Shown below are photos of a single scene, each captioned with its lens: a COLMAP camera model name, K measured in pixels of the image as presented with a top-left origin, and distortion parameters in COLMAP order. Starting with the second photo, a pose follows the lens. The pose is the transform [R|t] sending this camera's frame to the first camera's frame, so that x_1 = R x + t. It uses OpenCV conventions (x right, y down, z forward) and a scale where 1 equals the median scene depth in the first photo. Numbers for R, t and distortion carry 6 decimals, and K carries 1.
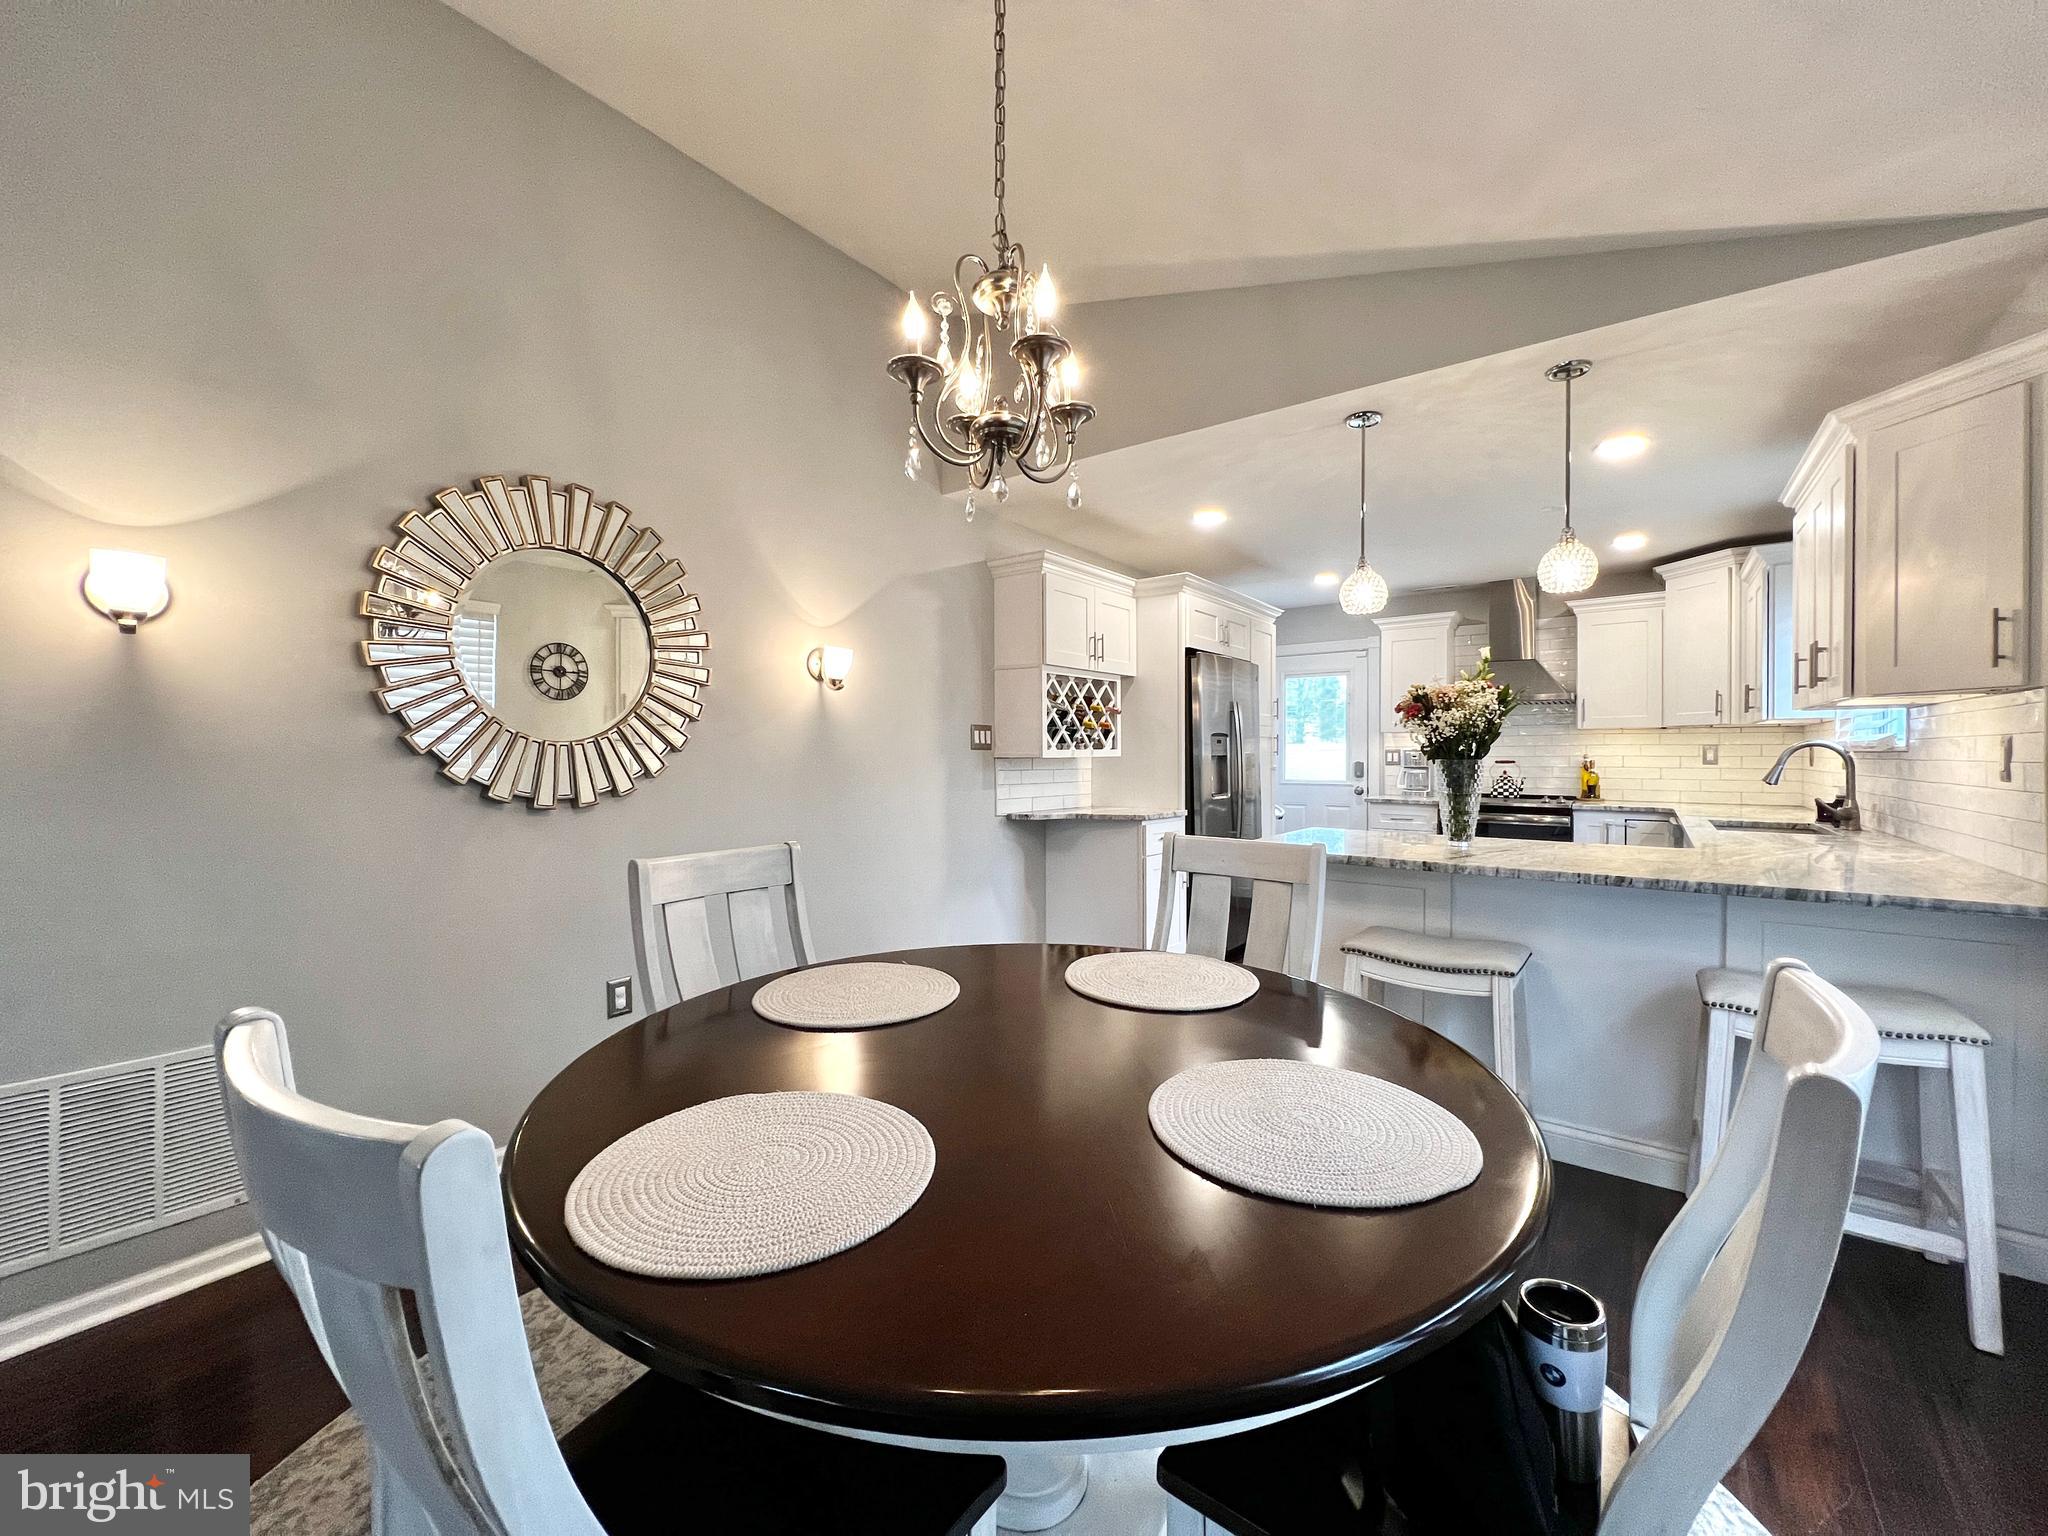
lens RADIAL K [[819.3, 0, 1026.2], [0, 819.3, 767.1], [0, 0, 1]] dist [-0.002193, 0.001060]
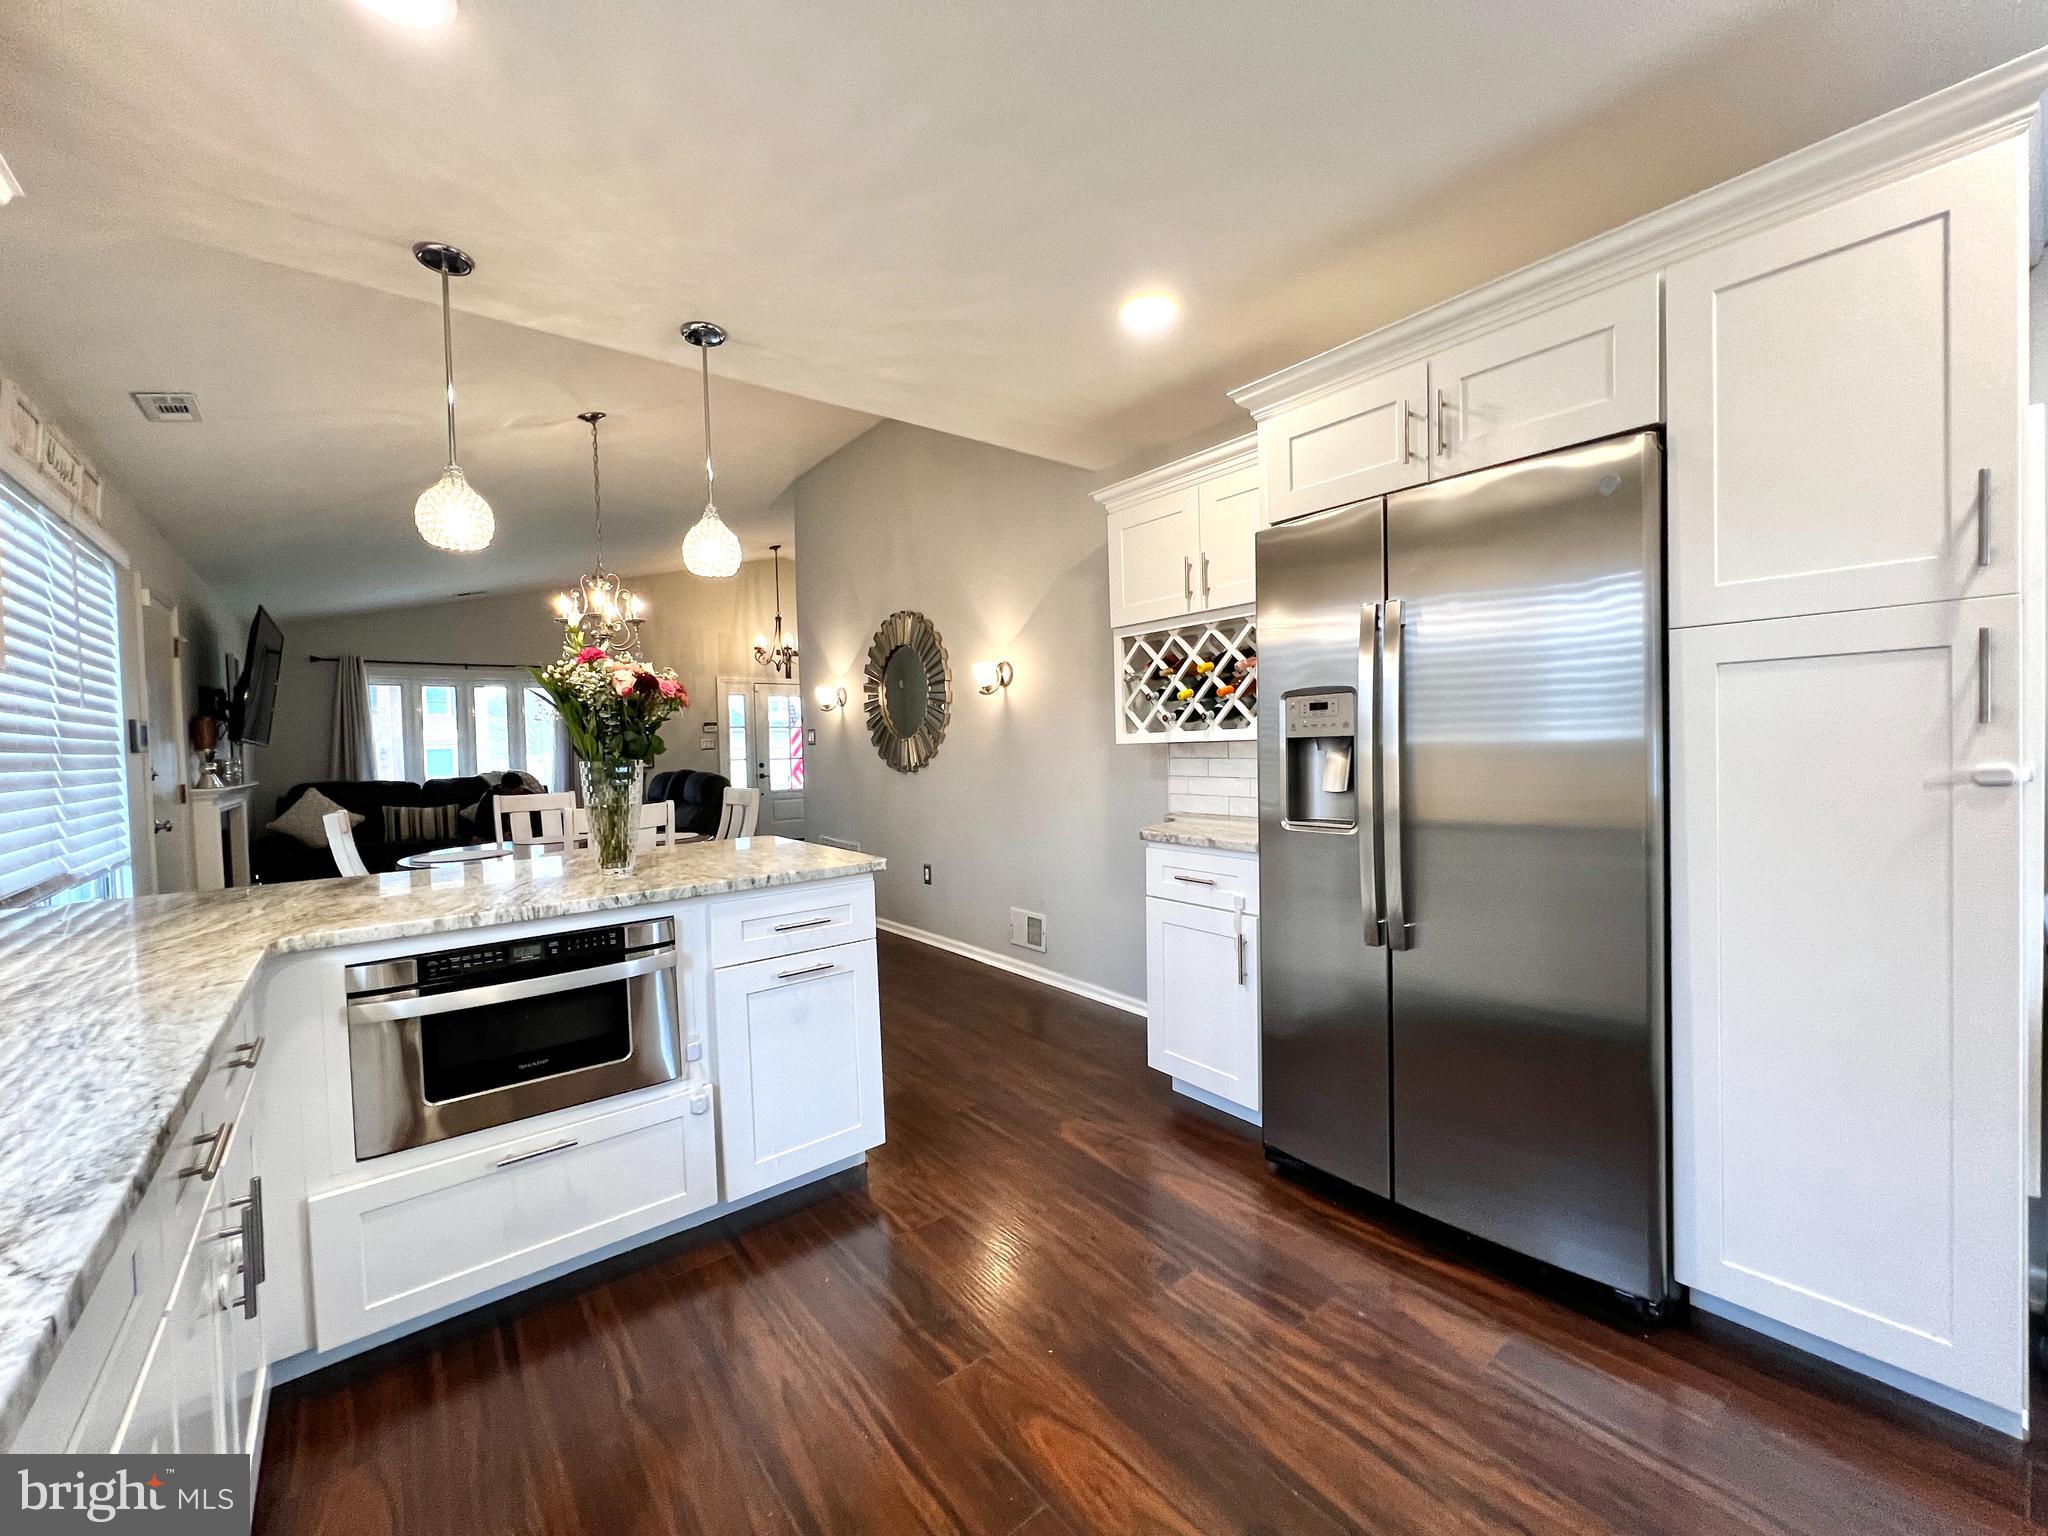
lens RADIAL K [[819.3, 0, 1027.8], [0, 819.3, 769.7], [0, 0, 1]] dist [-0.002193, 0.001060]
pose [[-0.247436, 0.041170, -0.968029, 0.979323], [0.011215, 0.999152, 0.039627, -0.021942], [0.968839, -0.001051, -0.247687, 1.306329]]
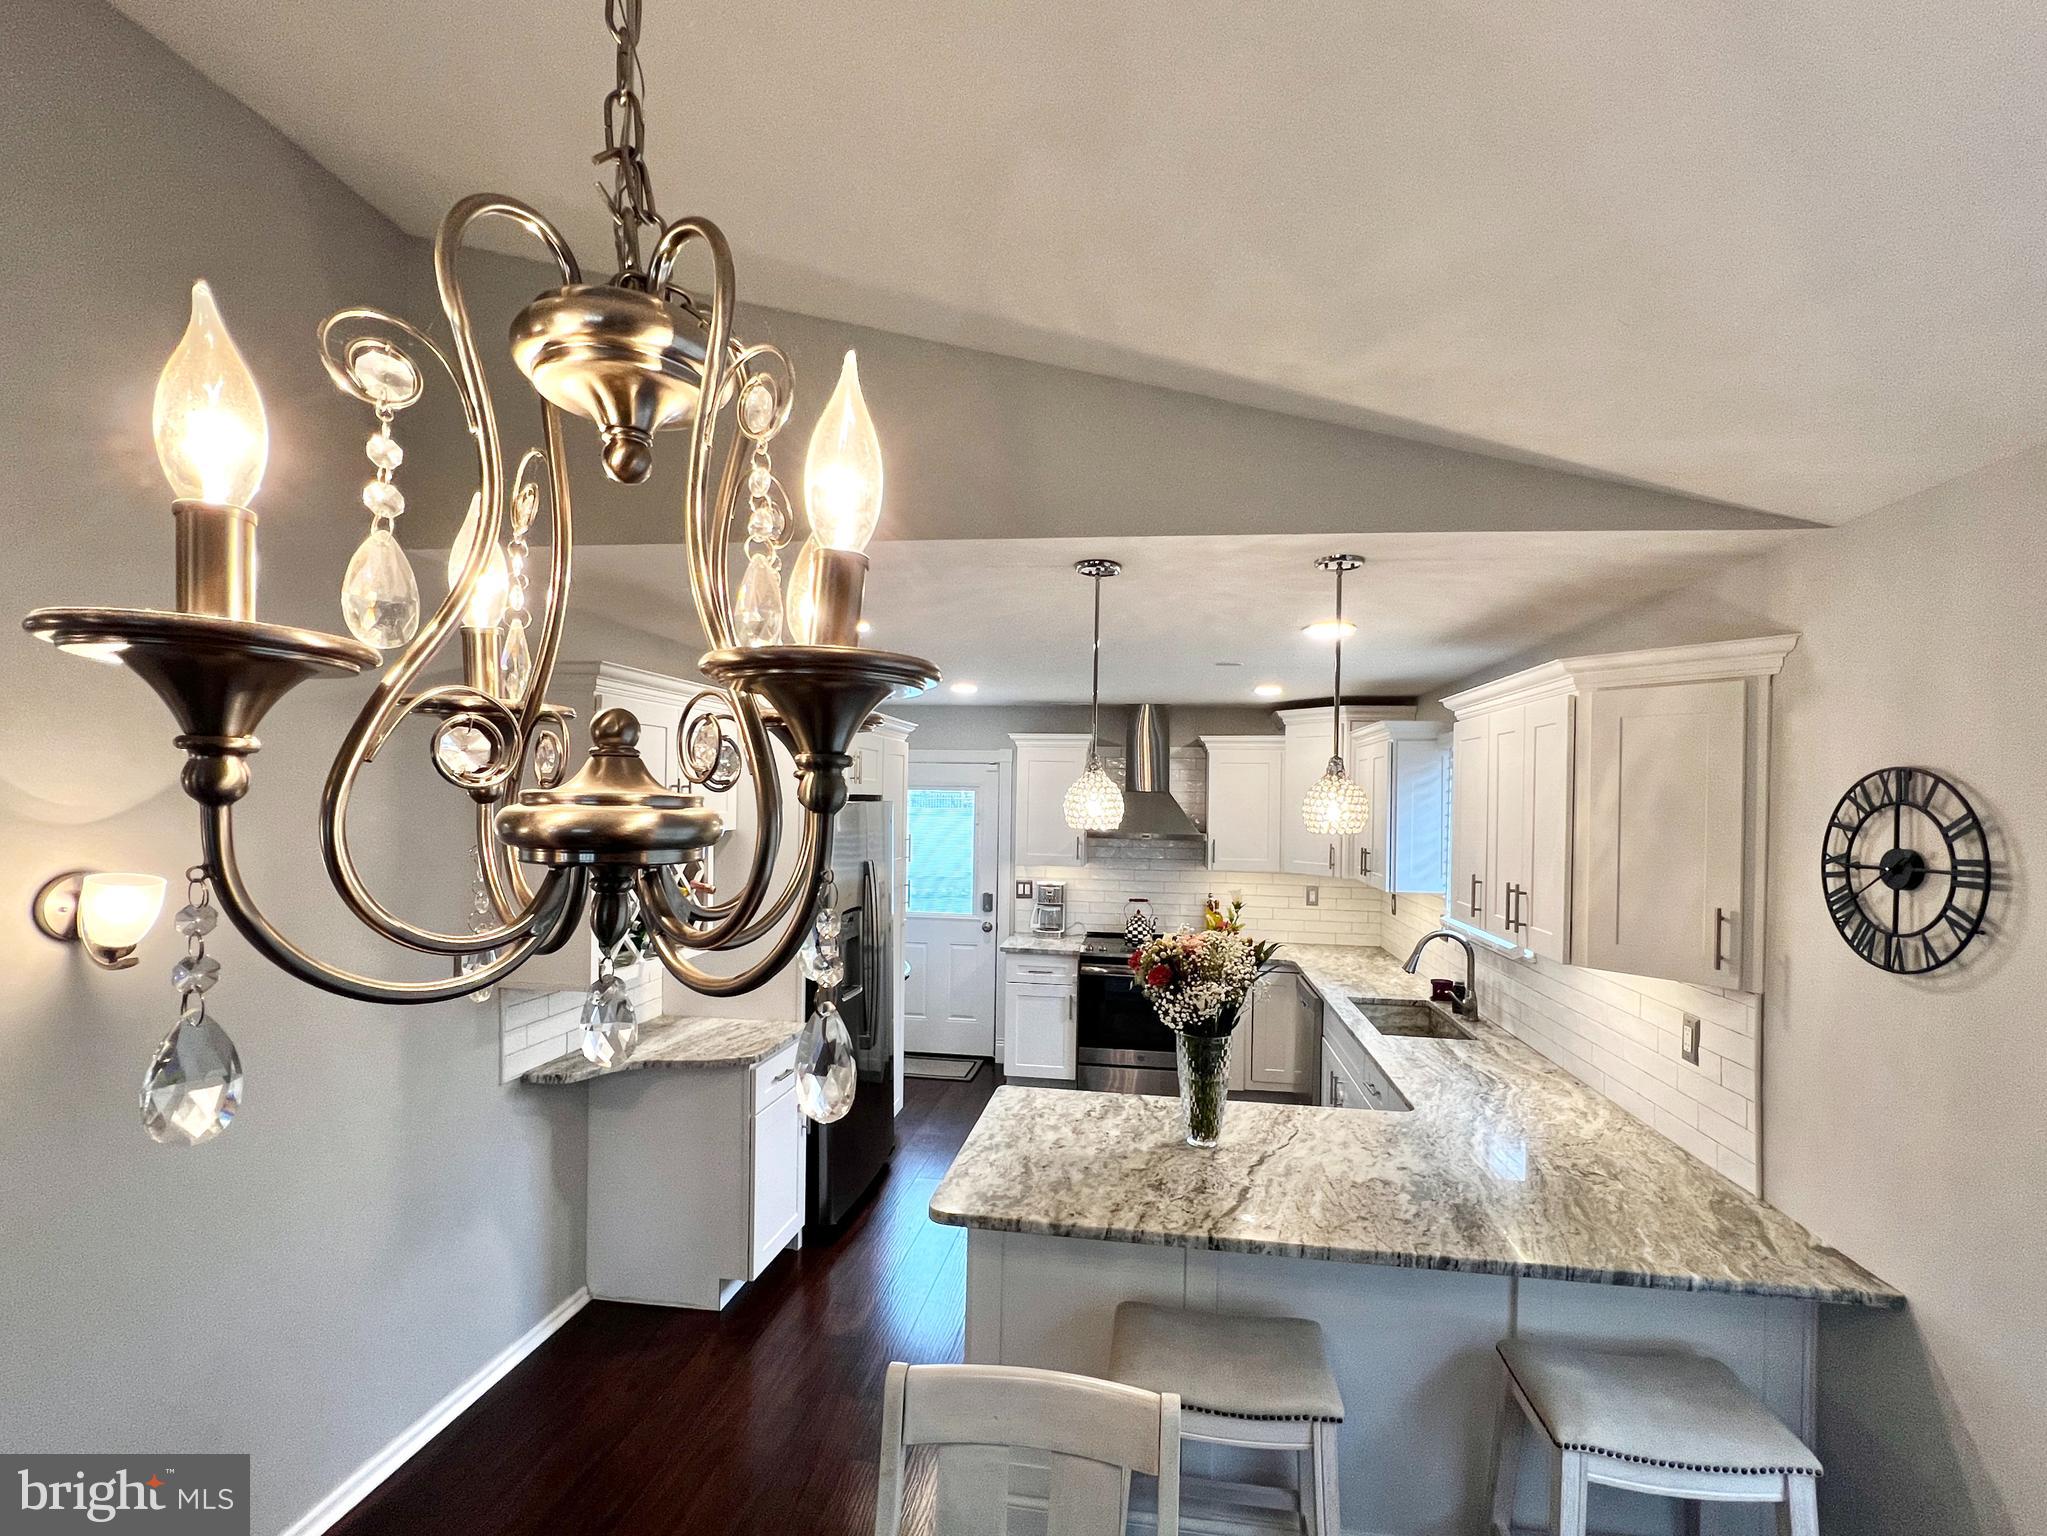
lens RADIAL K [[910.5, 0, 1036.1], [0, 910.5, 809.2], [0, 0, 1]] dist [-0.000931, -0.000484]
pose [[0.874433, 0.013621, 0.484955, -0.024317], [-0.014287, 0.999895, -0.002324, -0.179110], [-0.484936, -0.004897, 0.874536, 0.273874]]
